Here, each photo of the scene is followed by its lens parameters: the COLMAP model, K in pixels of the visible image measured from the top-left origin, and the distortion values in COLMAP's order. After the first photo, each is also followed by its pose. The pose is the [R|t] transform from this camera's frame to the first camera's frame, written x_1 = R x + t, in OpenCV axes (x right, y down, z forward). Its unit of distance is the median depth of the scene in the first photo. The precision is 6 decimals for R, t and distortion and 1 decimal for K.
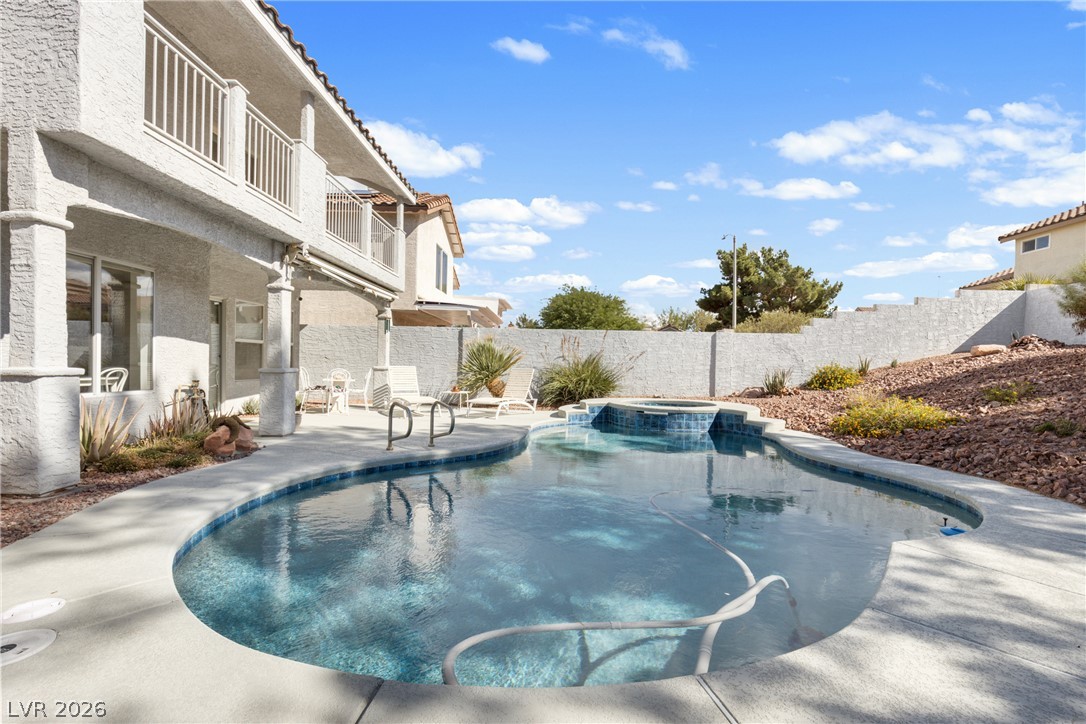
lens RADIAL K [[487.5, 0, 547.4], [0, 487.5, 366.9], [0, 0, 1]] dist [0.005067, -0.000107]
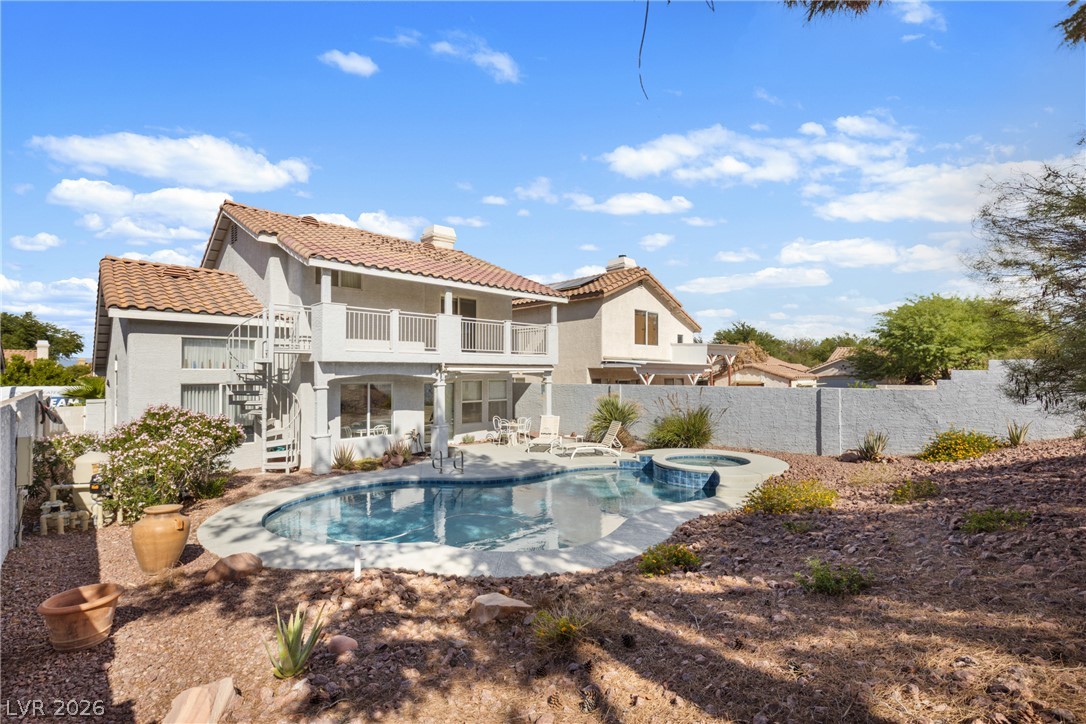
lens RADIAL K [[487.5, 0, 547.4], [0, 487.5, 366.9], [0, 0, 1]] dist [0.005067, -0.000107]
pose [[0.699336, -0.033435, -0.714011, 0.655473], [0.014775, 0.999368, -0.032326, -0.088850], [0.714640, 0.012058, 0.699388, -0.048772]]
